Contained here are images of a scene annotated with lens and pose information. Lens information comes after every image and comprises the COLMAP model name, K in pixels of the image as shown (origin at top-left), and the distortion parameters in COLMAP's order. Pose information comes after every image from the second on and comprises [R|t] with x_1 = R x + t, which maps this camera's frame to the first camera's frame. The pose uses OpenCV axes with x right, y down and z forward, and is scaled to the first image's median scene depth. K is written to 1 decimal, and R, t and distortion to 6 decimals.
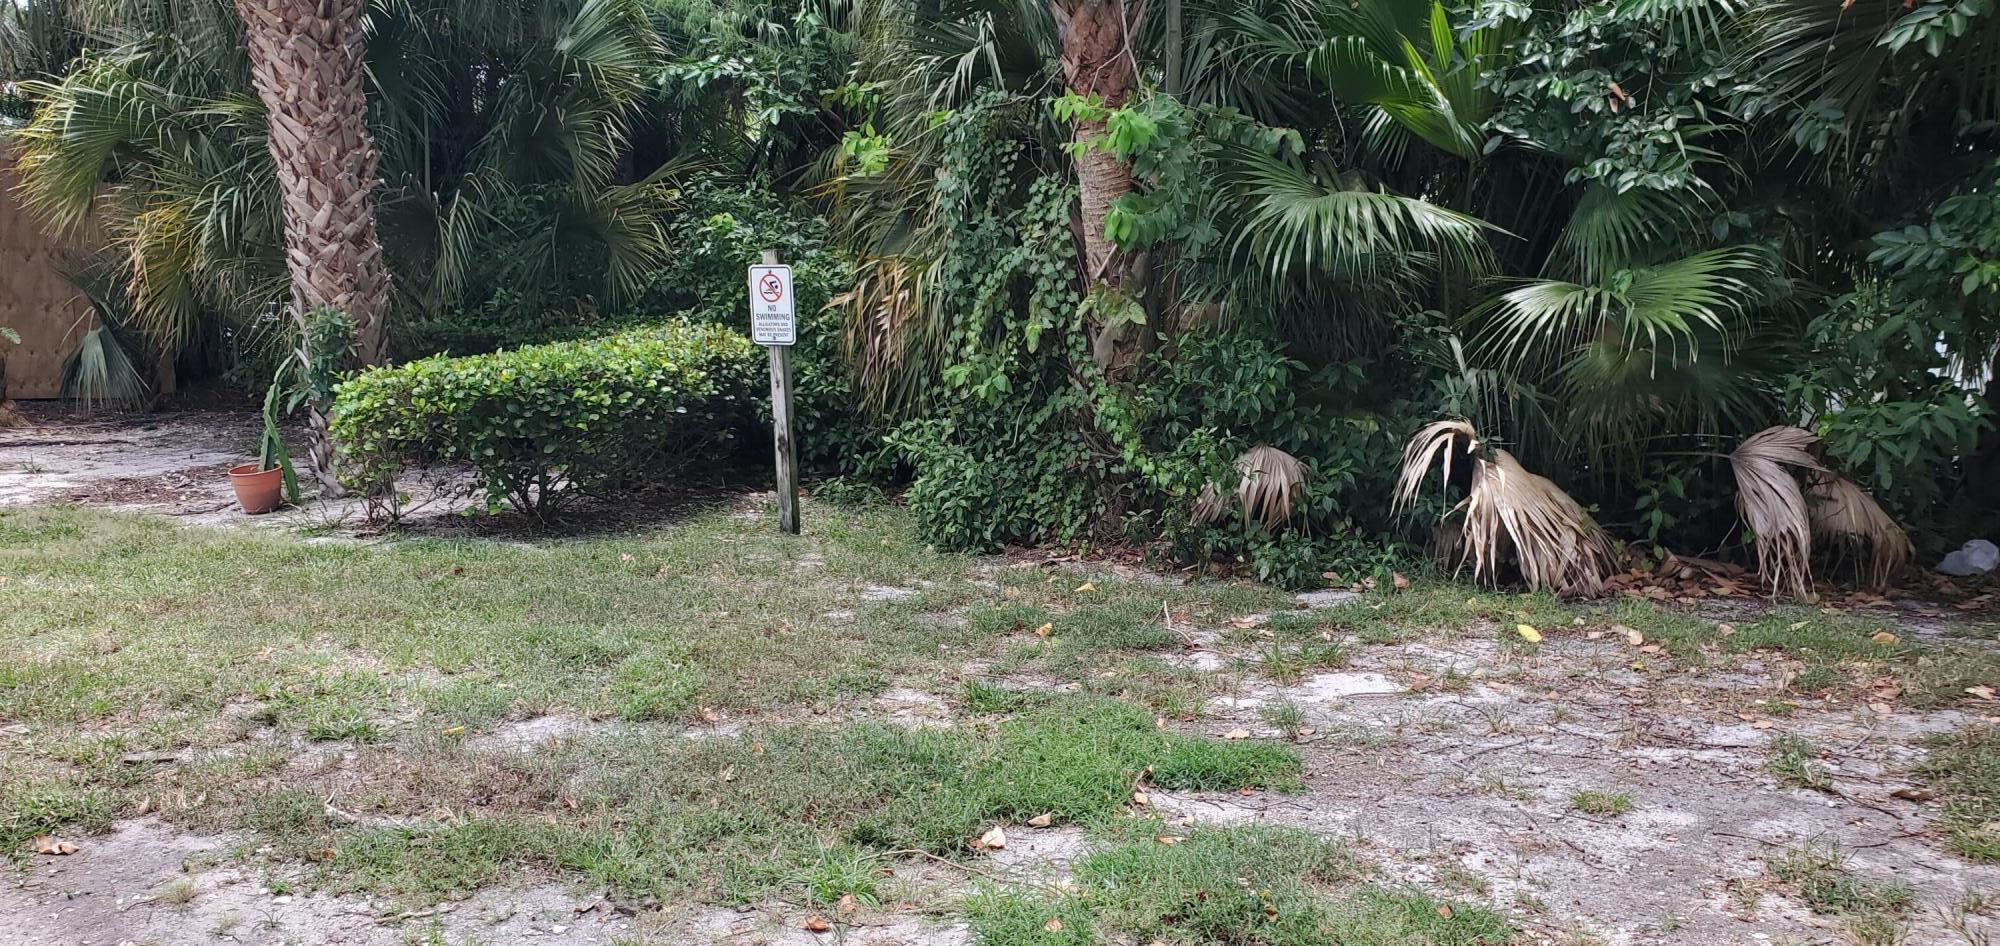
lens RADIAL K [[1523.9, 0, 1012.4], [0, 1523.9, 505.9], [0, 0, 1]] dist [0.034308, -0.010167]
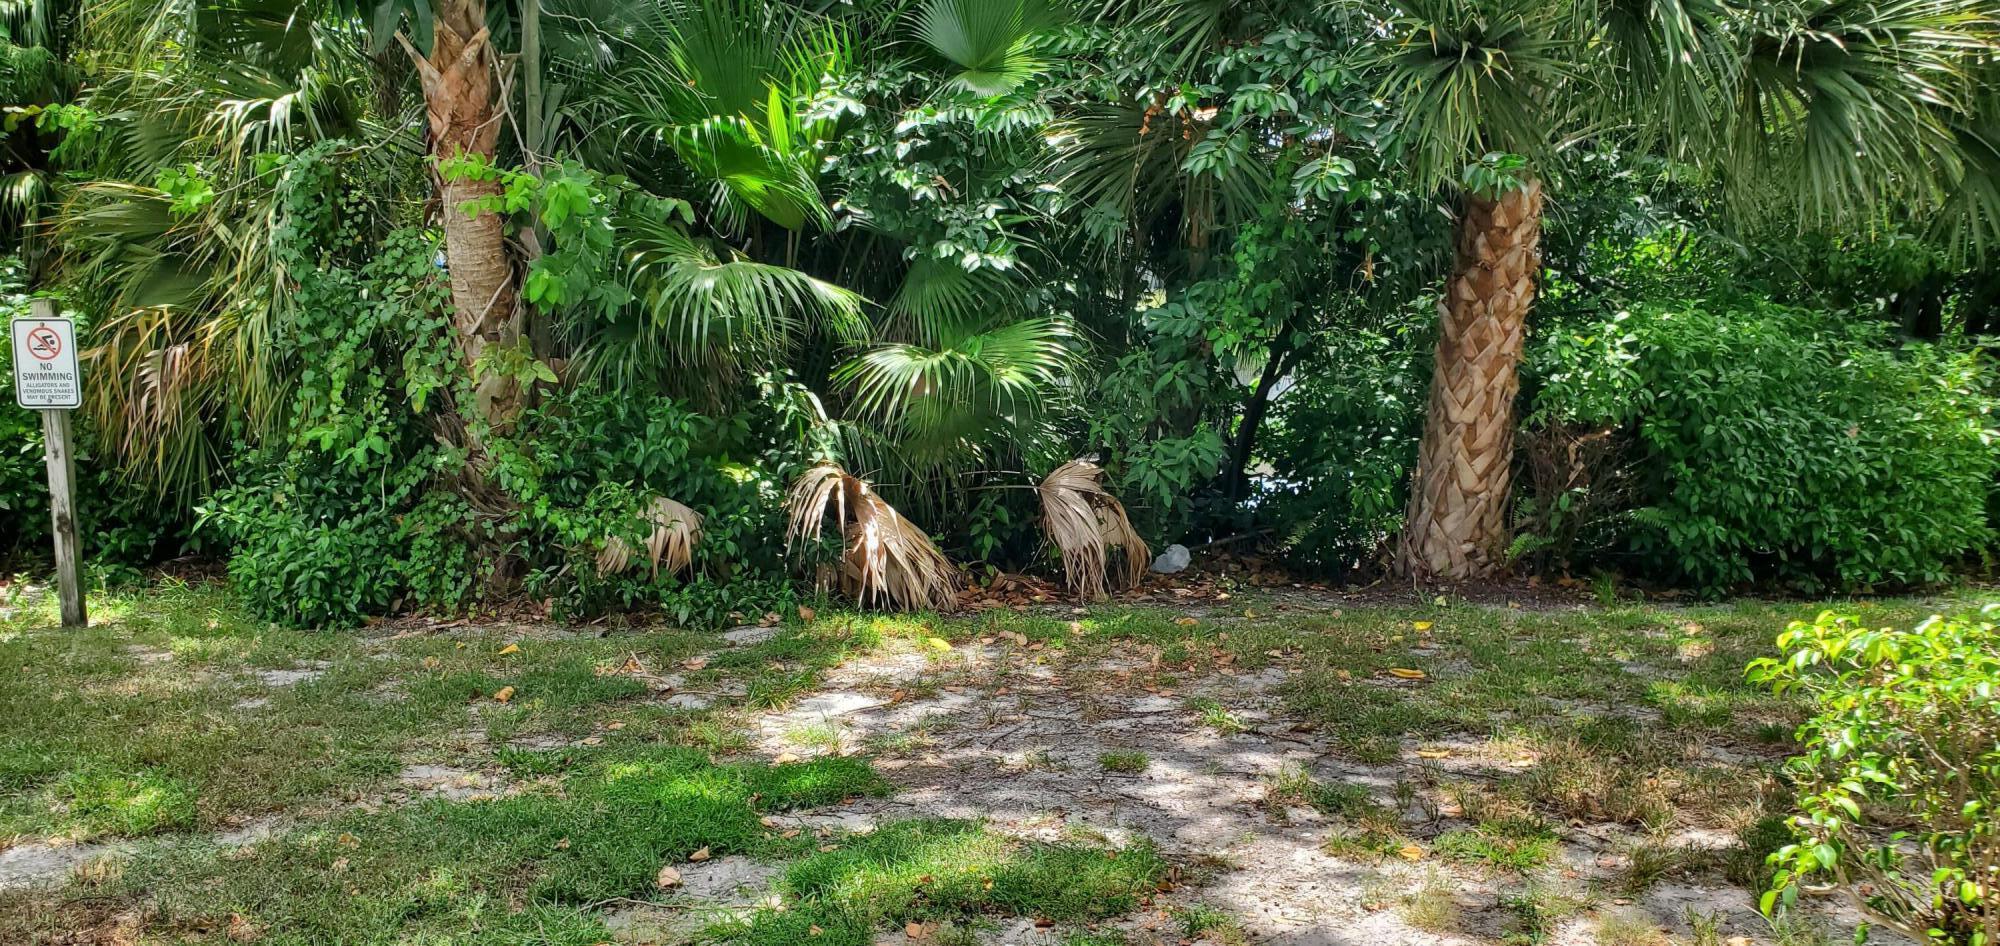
lens RADIAL K [[1523.9, 0, 973.9], [0, 1523.9, 499.8], [0, 0, 1]] dist [0.034308, -0.010167]
pose [[0.863487, -0.049625, 0.501924, -0.177836], [0.067386, 0.997577, -0.017296, -0.004839], [-0.499850, 0.048758, 0.864739, -0.013751]]
